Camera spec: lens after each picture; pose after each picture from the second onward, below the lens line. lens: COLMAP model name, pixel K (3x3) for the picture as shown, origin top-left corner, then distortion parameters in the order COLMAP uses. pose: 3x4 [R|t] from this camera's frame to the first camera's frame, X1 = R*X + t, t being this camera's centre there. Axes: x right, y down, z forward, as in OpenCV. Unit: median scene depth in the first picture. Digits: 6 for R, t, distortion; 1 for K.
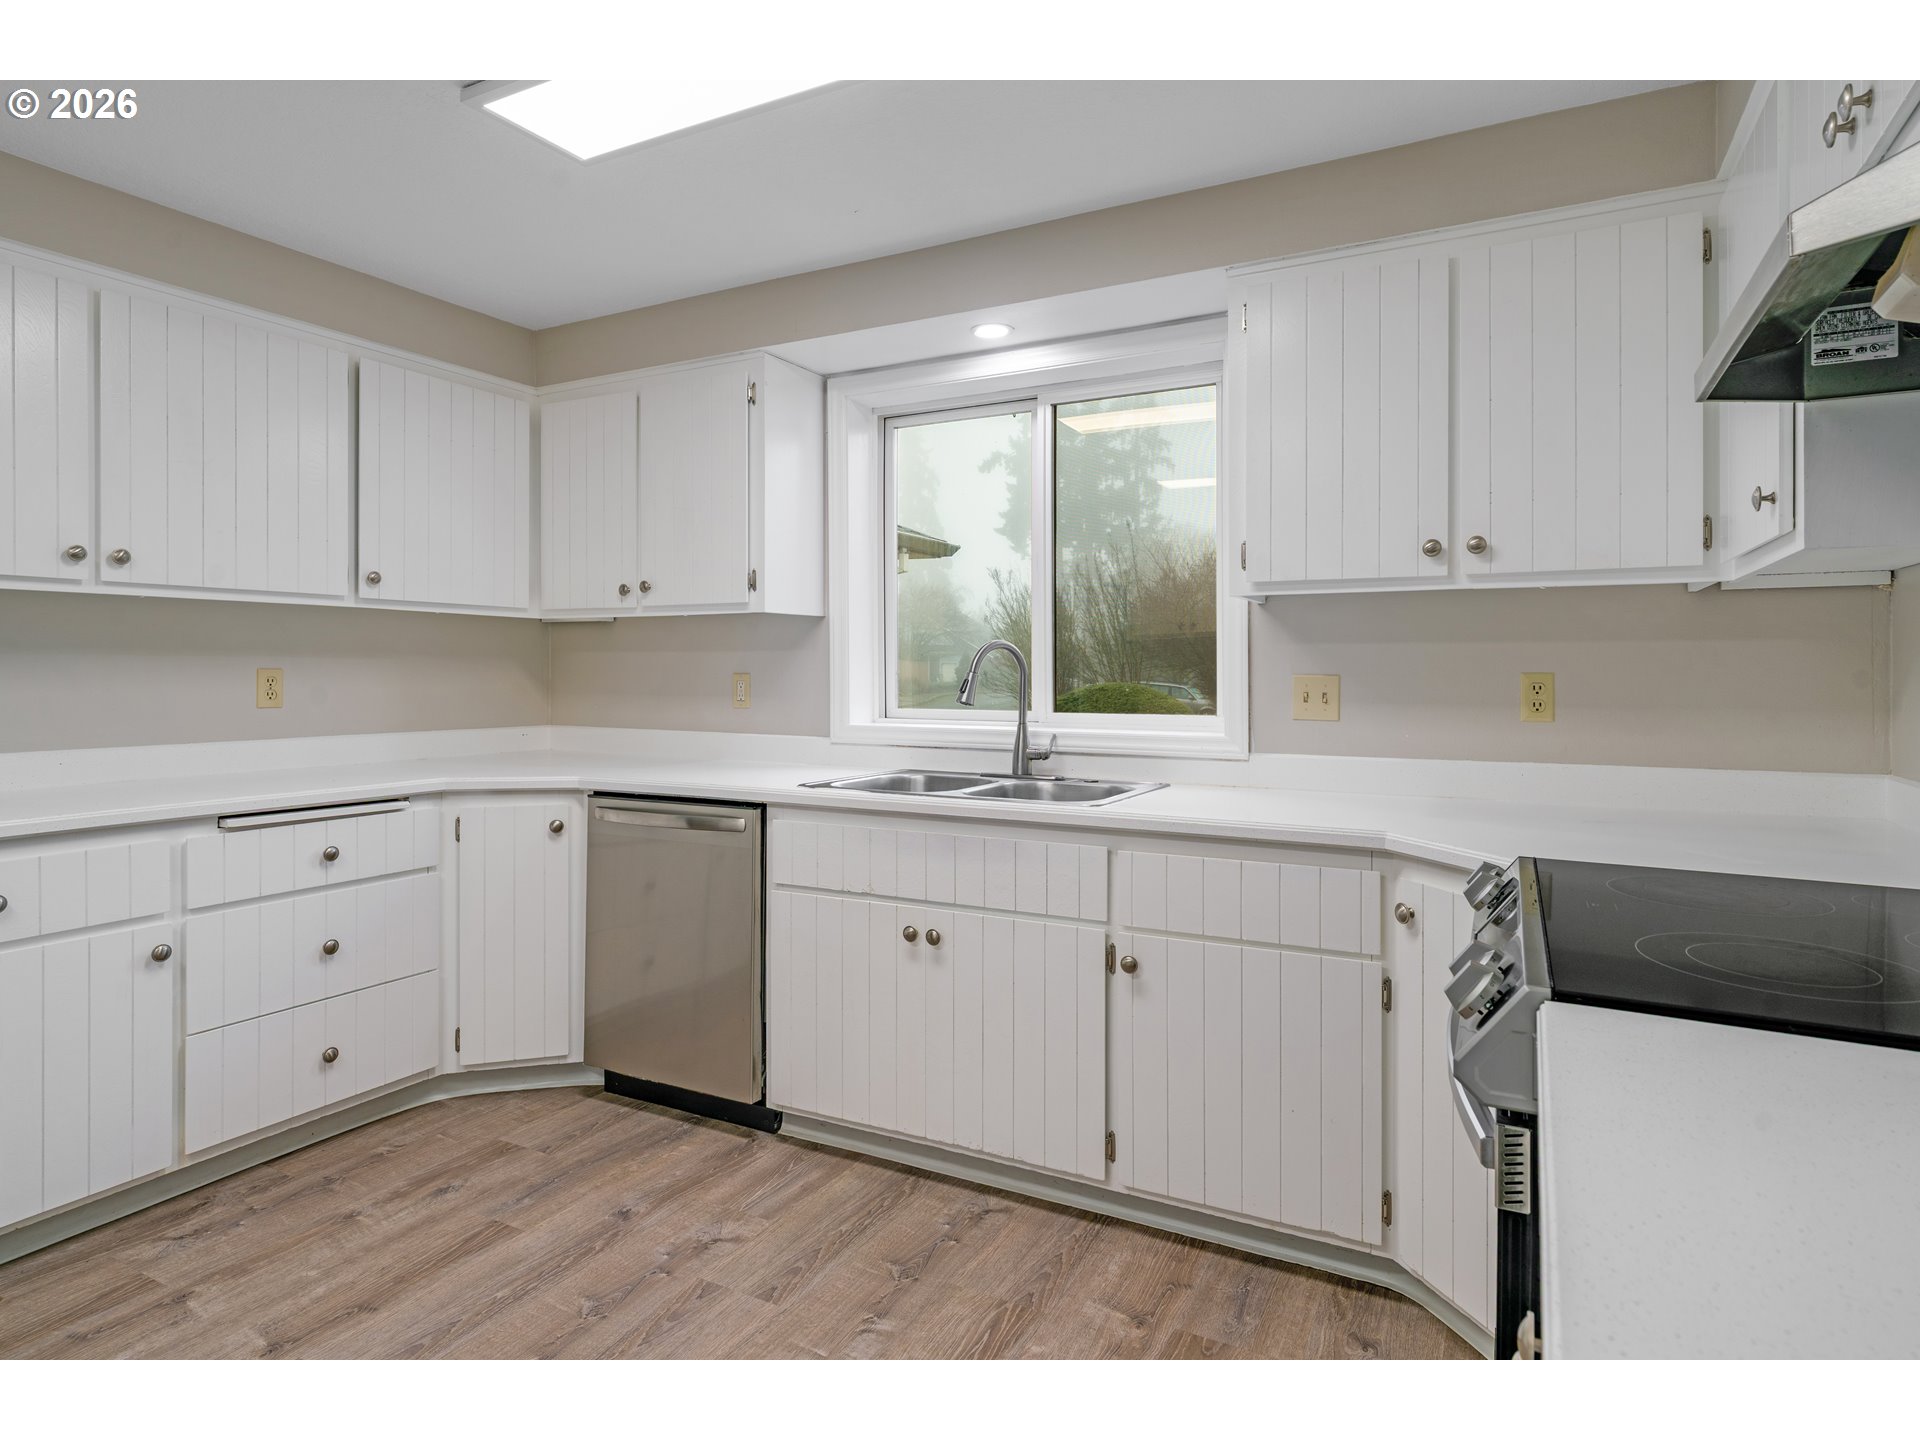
lens RADIAL K [[1040.0, 0, 982.6], [0, 1040.0, 671.6], [0, 0, 1]] dist [-0.000271, -0.000003]
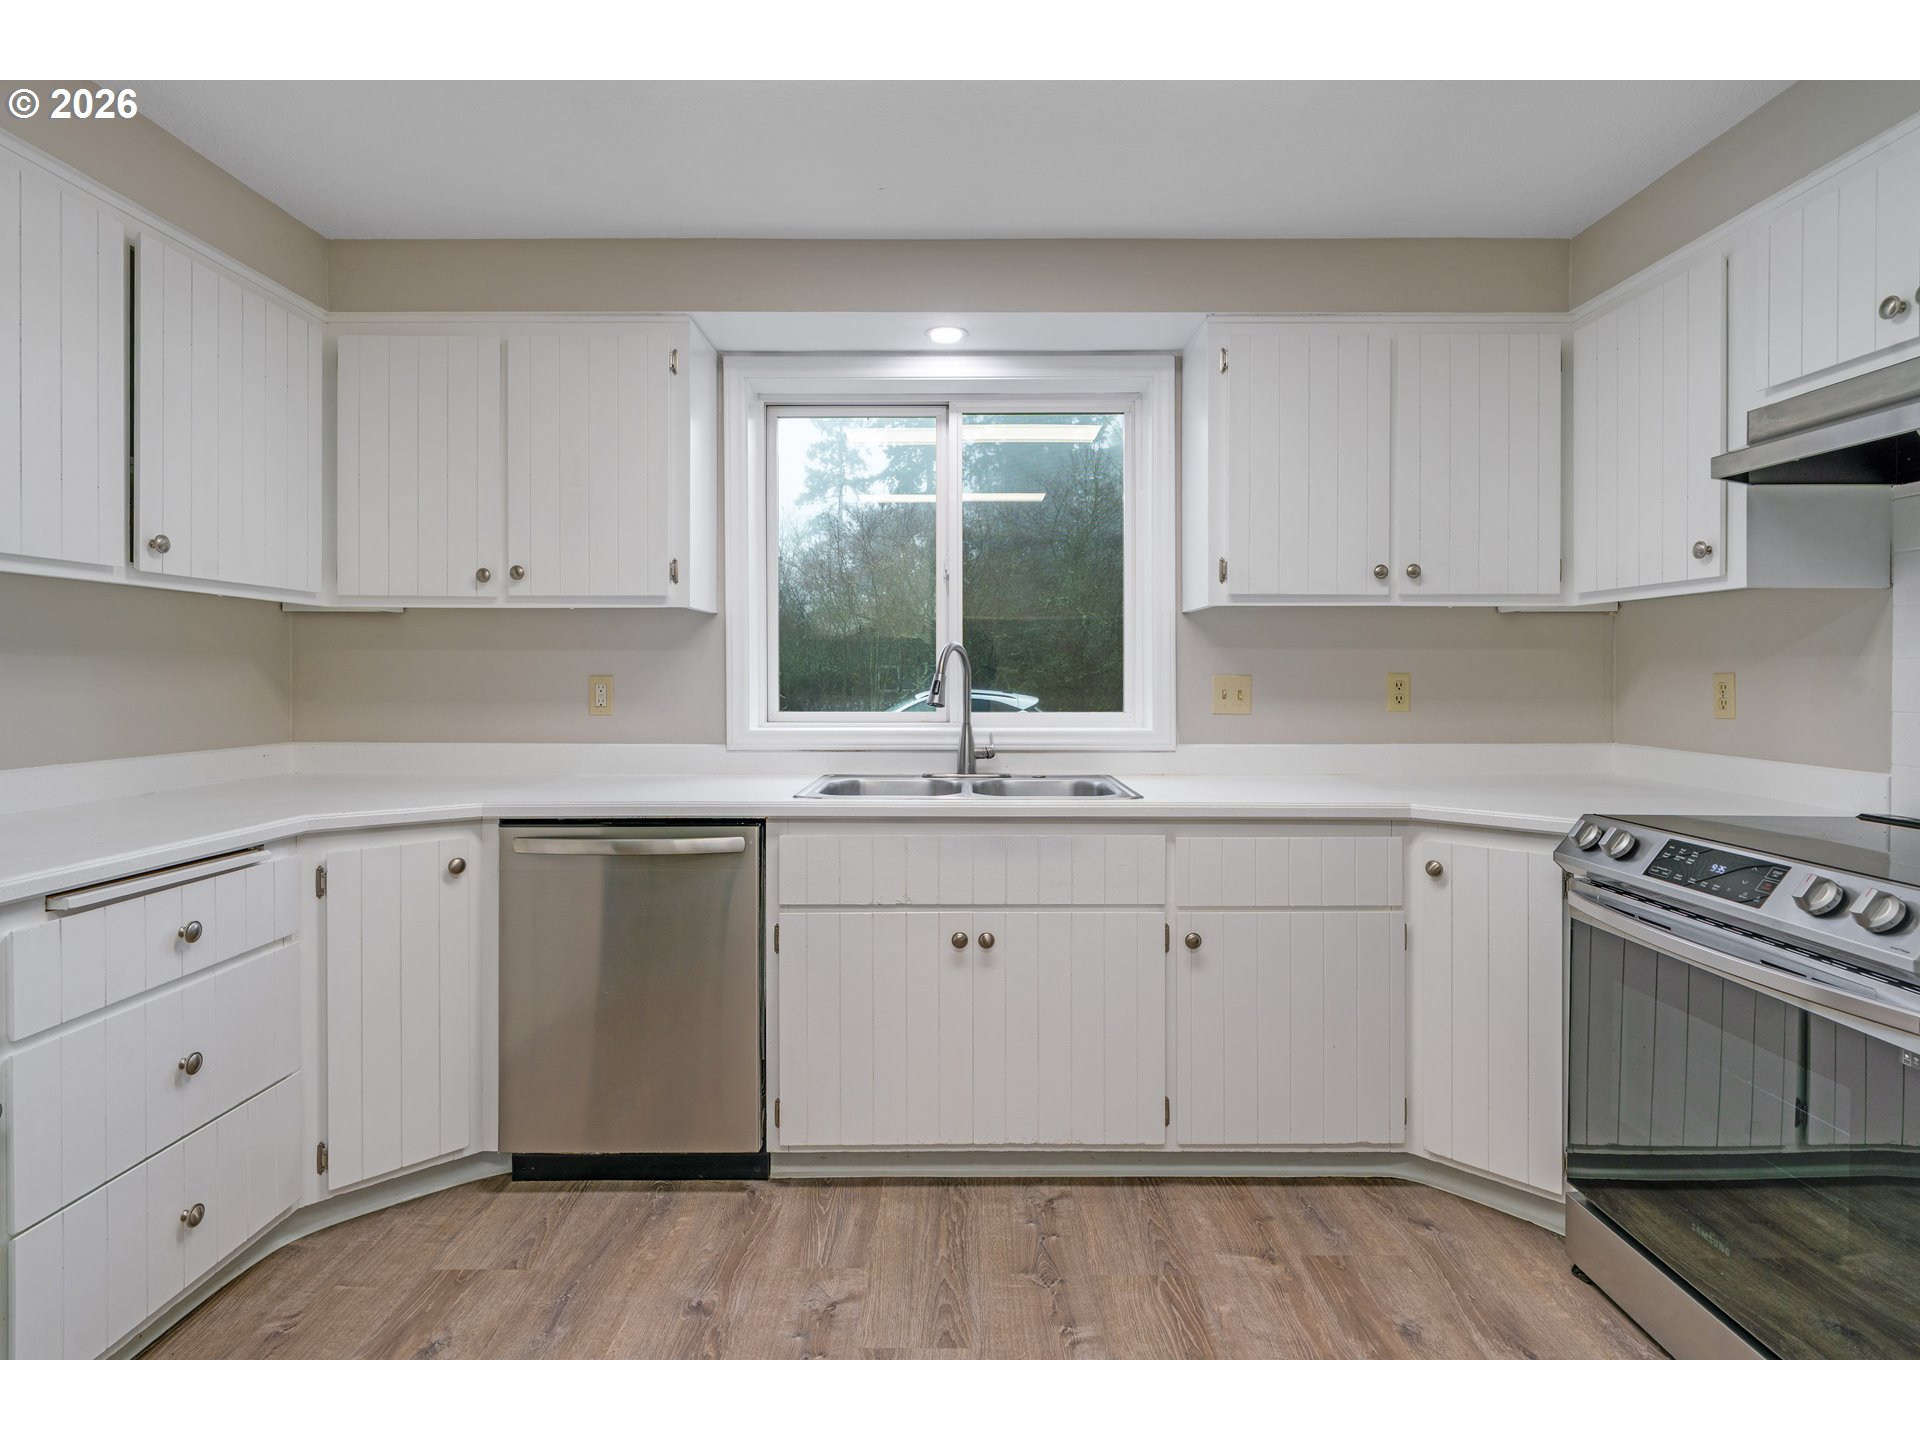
lens RADIAL K [[985.5, 0, 936.1], [0, 985.5, 676.9], [0, 0, 1]] dist [-0.000496, 0.000786]
pose [[0.889519, -0.003600, 0.456884, -0.467166], [0.001765, 0.999989, 0.004443, -0.000590], [-0.456895, -0.003146, 0.889515, 0.166407]]
